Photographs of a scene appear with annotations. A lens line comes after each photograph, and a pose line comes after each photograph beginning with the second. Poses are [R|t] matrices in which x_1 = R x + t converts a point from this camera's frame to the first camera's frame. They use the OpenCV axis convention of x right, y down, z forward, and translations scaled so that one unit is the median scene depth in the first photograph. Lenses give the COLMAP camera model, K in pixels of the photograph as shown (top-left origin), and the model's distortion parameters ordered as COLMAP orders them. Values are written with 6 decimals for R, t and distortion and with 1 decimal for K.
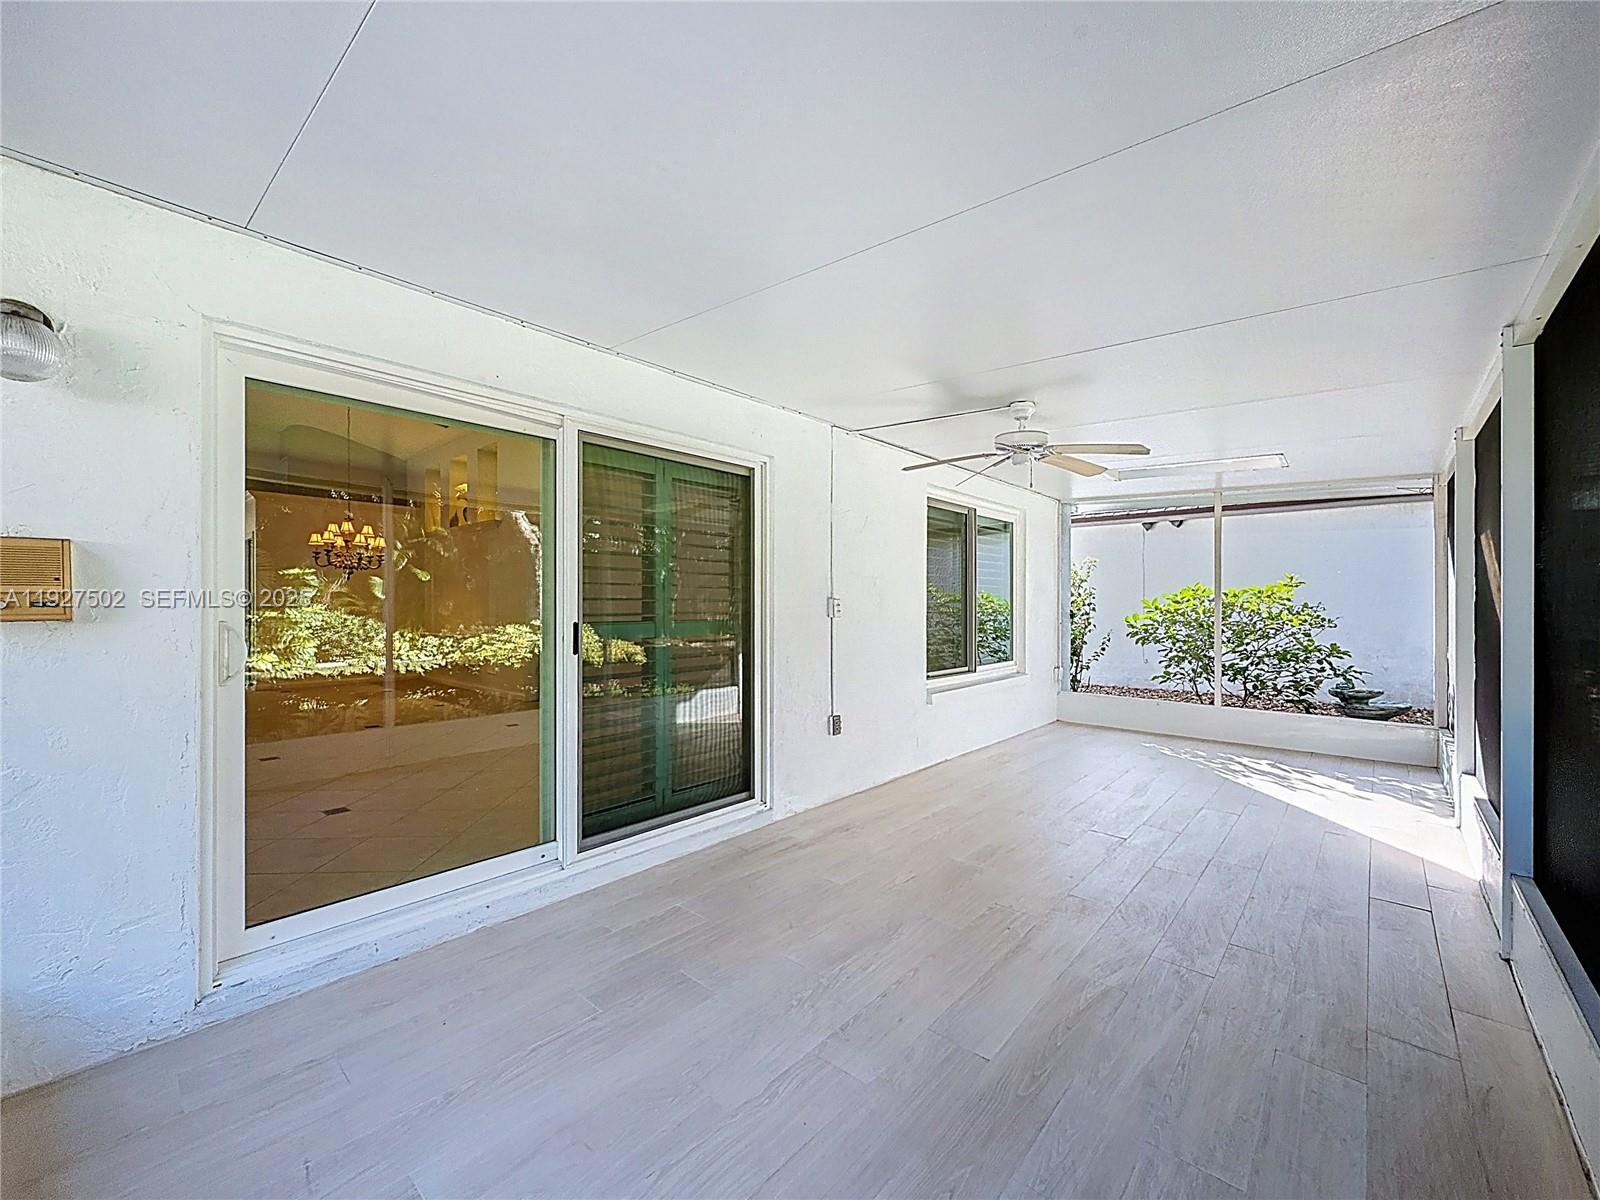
lens RADIAL K [[648.7, 0, 800.0], [0, 648.7, 600.0], [0, 0, 1]] dist [0.000464, -0.000074]
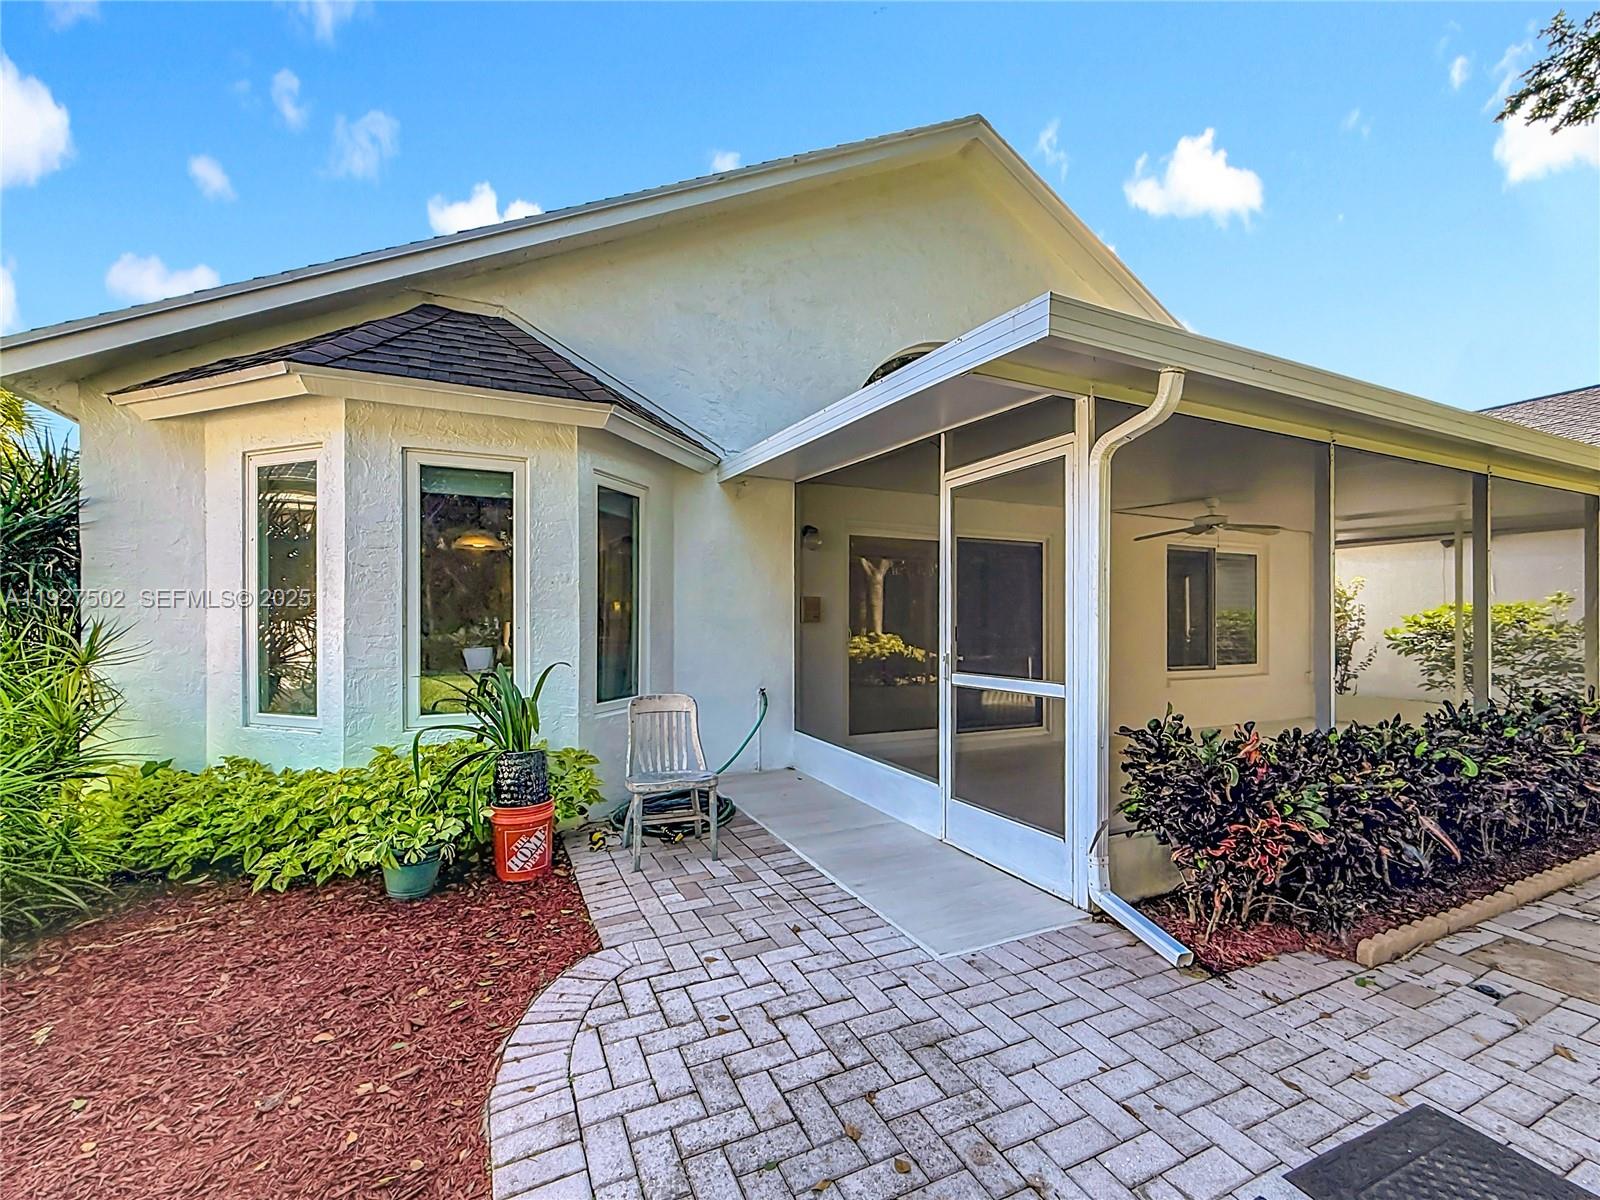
lens RADIAL K [[677.8, 0, 803.6], [0, 677.8, 626.4], [0, 0, 1]] dist [-0.000309, -0.000043]
pose [[0.919848, 0.000759, -0.392275, 0.032171], [0.003110, 0.999953, 0.009227, 0.005128], [0.392263, -0.009707, 0.919802, -0.553754]]
